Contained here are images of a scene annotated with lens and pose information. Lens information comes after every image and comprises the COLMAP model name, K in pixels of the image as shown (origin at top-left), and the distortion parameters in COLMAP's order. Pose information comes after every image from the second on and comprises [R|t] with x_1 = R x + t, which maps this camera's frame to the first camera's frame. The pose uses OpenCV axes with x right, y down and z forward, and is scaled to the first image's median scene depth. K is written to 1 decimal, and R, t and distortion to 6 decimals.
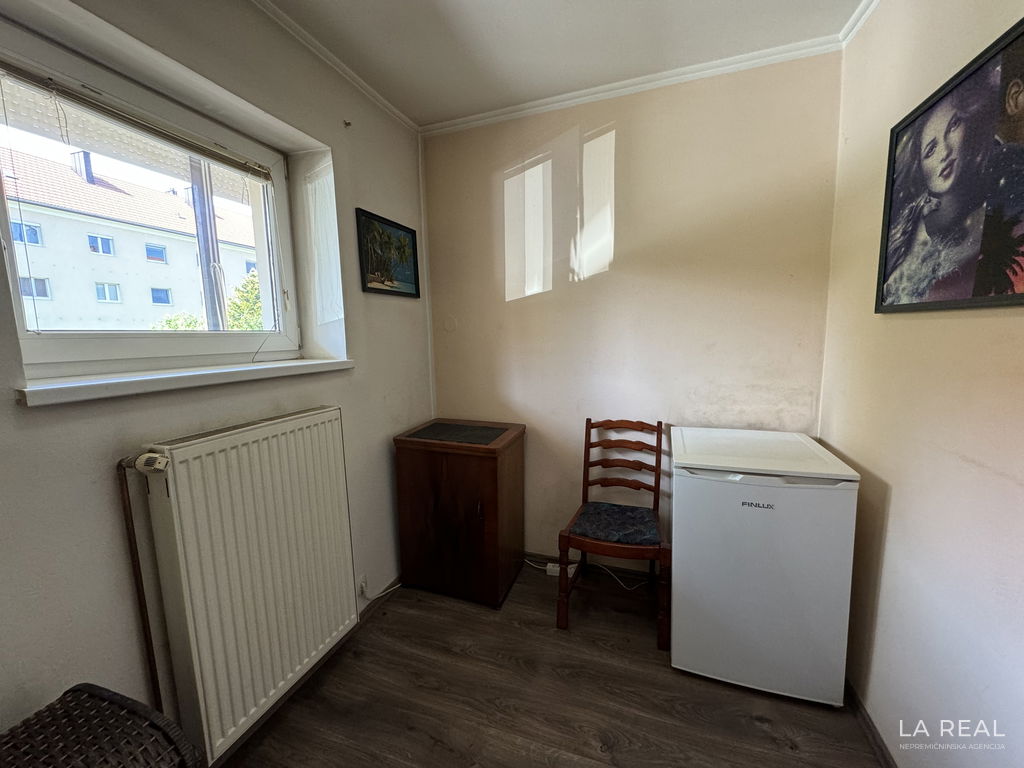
lens RADIAL K [[408.1, 0, 512.0], [0, 408.1, 384.0], [0, 0, 1]] dist [-0.000758, 0.000071]
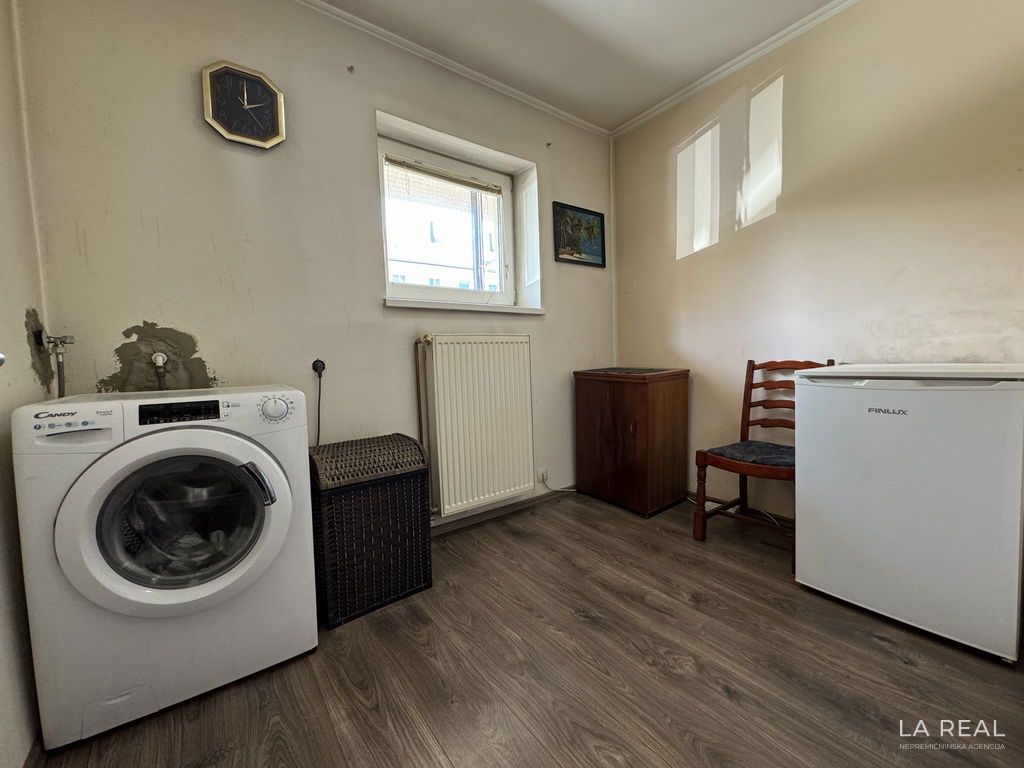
lens RADIAL K [[411.1, 0, 512.0], [0, 411.1, 384.0], [0, 0, 1]] dist [-0.000609, 0.000404]
pose [[0.828256, 0.035584, -0.559219, 0.296415], [-0.055961, 0.998245, -0.019364, 0.217138], [0.557549, 0.047333, 0.828794, -0.209436]]
